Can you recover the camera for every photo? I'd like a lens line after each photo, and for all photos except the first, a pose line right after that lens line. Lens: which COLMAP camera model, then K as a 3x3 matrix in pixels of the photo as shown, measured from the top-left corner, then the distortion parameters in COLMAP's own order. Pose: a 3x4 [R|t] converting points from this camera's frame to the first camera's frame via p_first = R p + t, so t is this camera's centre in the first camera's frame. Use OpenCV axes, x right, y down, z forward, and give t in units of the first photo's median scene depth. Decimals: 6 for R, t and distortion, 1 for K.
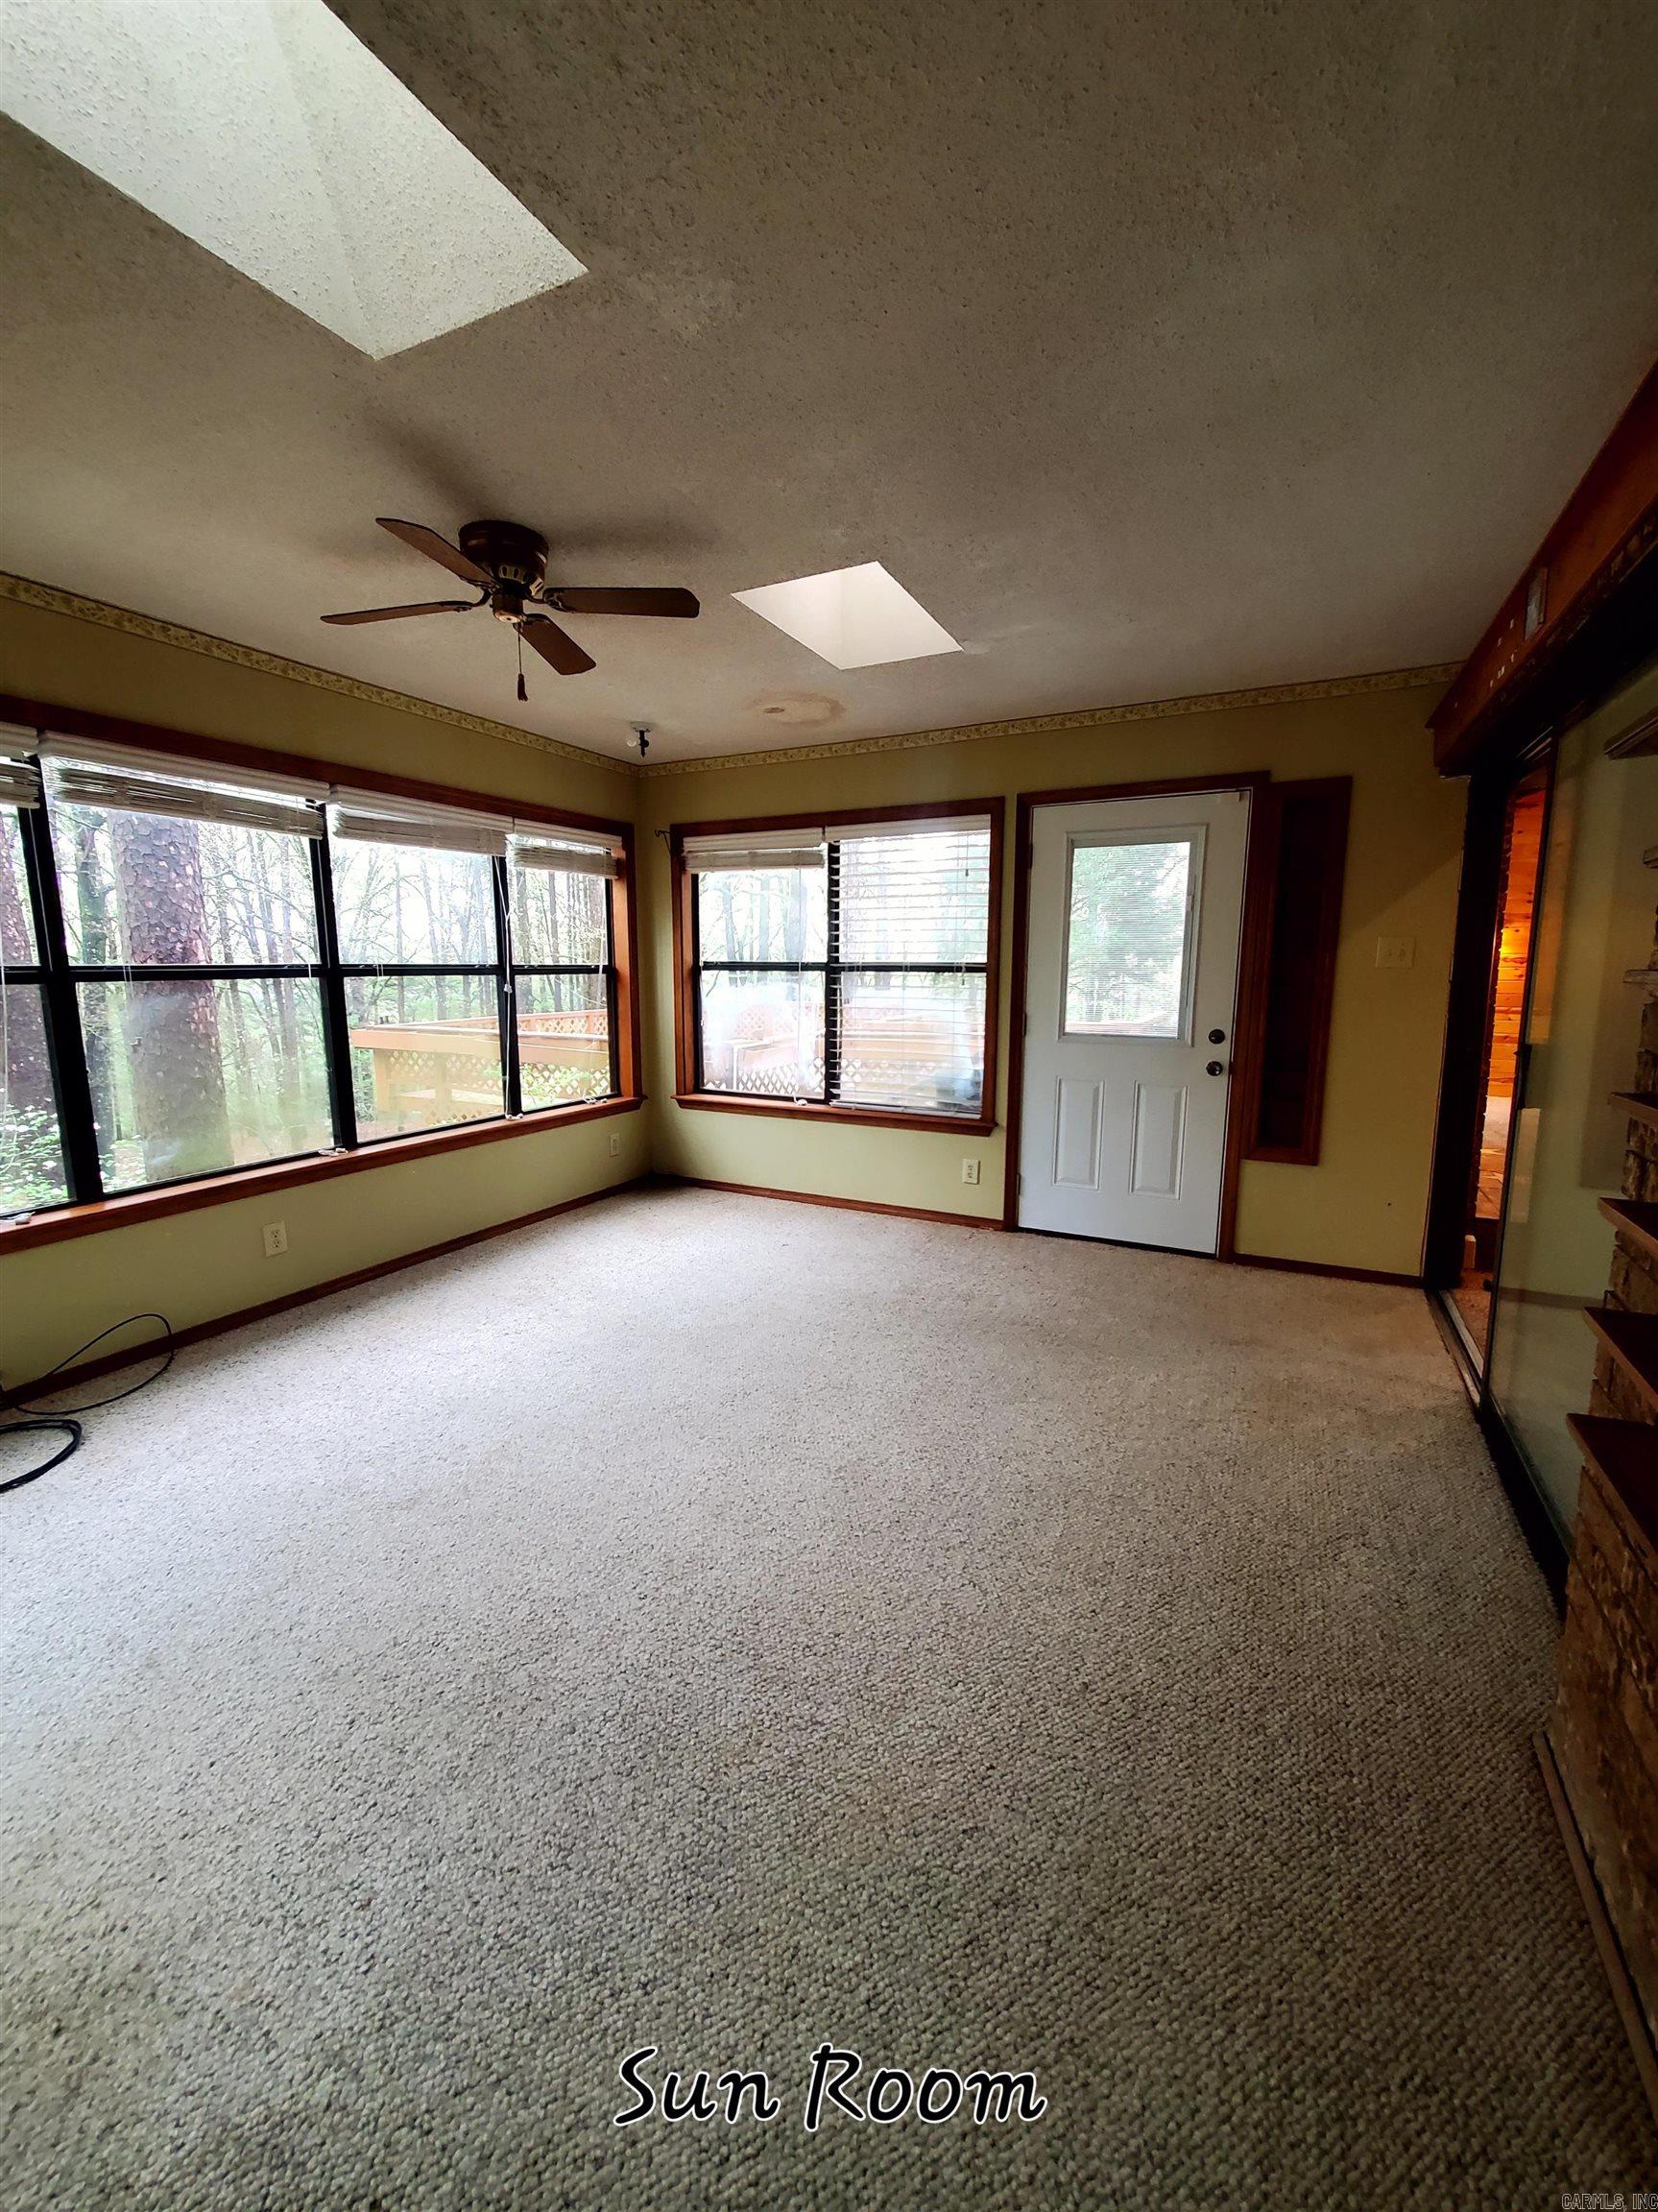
lens RADIAL K [[879.0, 0, 826.5], [0, 879.0, 1094.8], [0, 0, 1]] dist [0.001968, 0.000079]
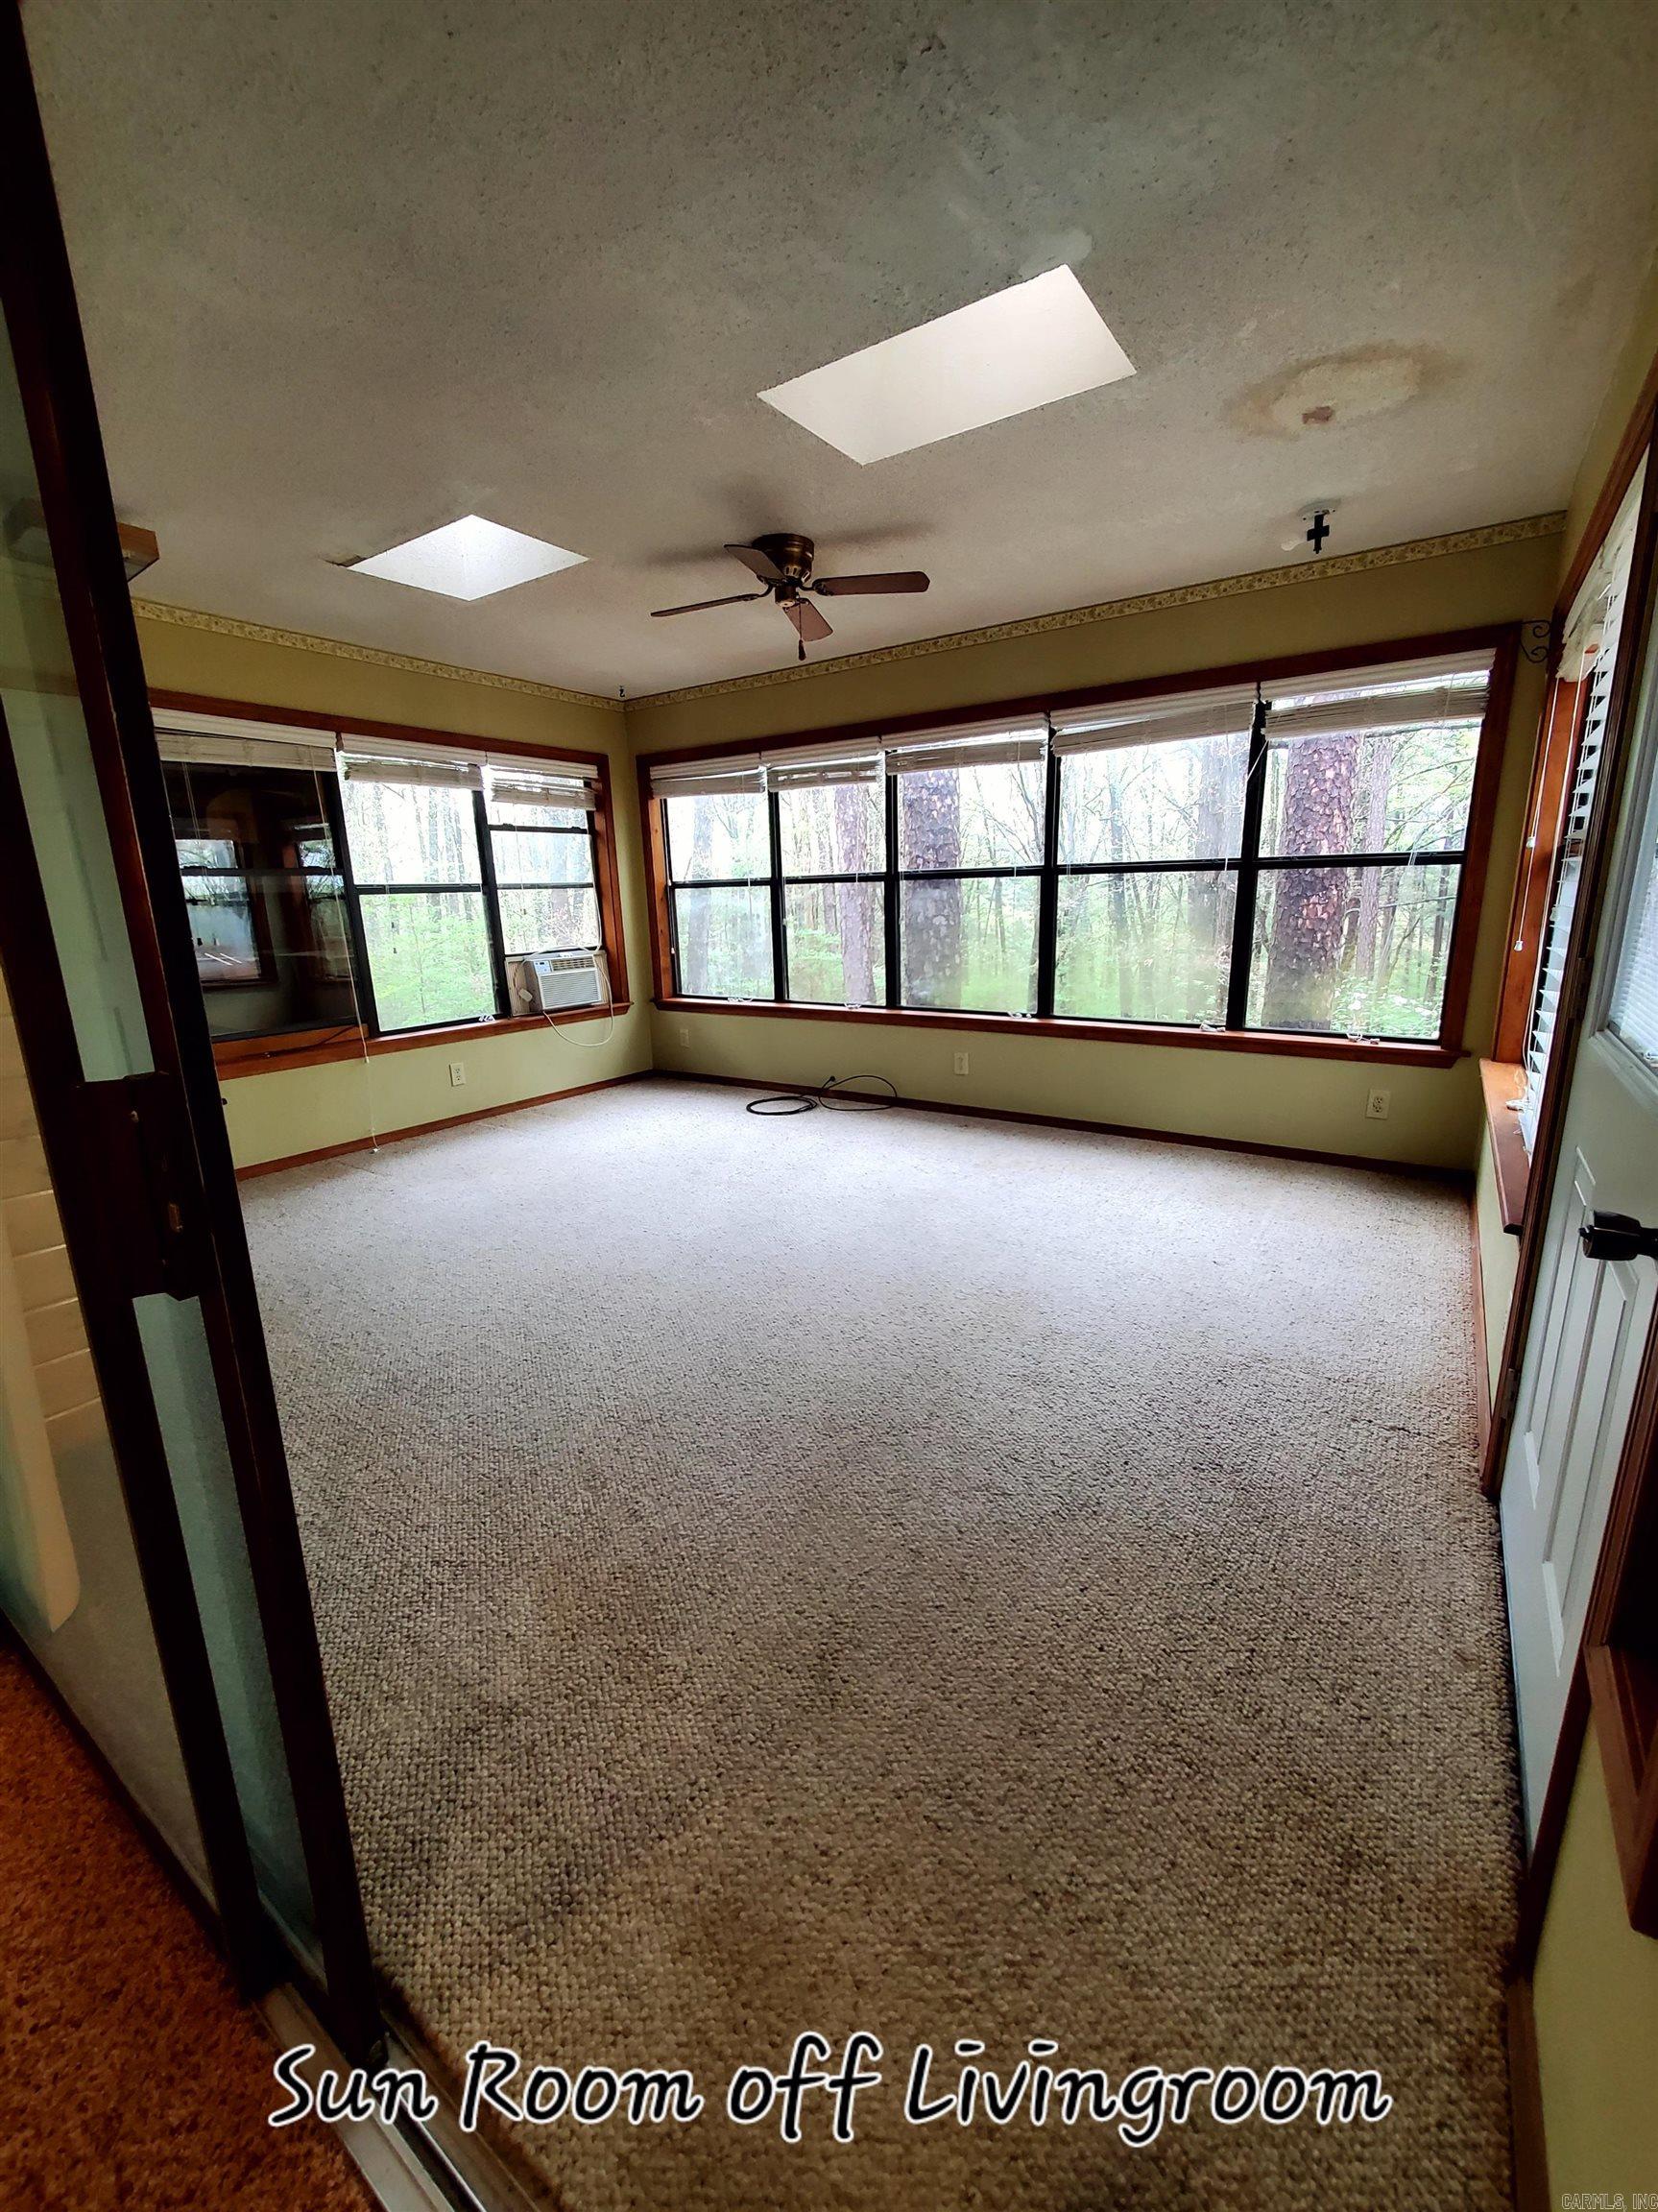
lens RADIAL K [[879.0, 0, 826.5], [0, 879.0, 1094.8], [0, 0, 1]] dist [0.001968, 0.000079]
pose [[-0.135487, 0.229049, -0.963940, 0.753730], [-0.122669, 0.961547, 0.245722, -0.106659], [0.983156, 0.151538, -0.102180, 0.891320]]
